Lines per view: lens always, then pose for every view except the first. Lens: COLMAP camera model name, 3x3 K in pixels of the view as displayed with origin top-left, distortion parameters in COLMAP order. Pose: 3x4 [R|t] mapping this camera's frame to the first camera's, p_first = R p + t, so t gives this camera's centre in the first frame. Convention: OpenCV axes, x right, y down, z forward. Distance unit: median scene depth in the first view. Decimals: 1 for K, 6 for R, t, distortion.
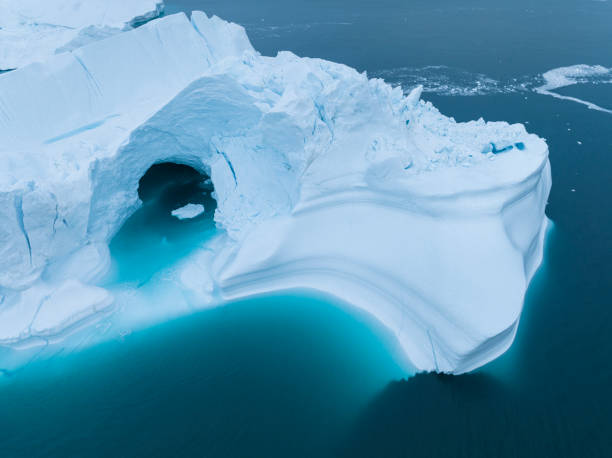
lens RADIAL K [[458.7, 0, 306.0], [0, 458.7, 229.0], [0, 0, 1]] dist [-0.011089, -0.006669]
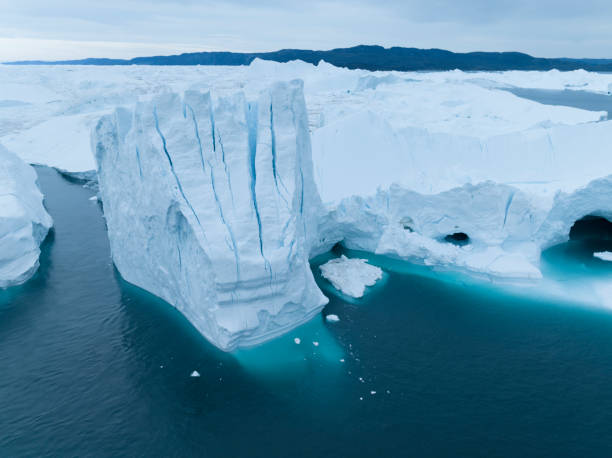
lens RADIAL K [[458.7, 0, 306.0], [0, 458.7, 229.0], [0, 0, 1]] dist [-0.011089, -0.006669]
pose [[0.674118, 0.290536, -0.679083, 0.001188], [-0.432000, 0.900827, -0.043436, 0.333660], [0.599117, 0.322645, 0.732775, -0.429088]]
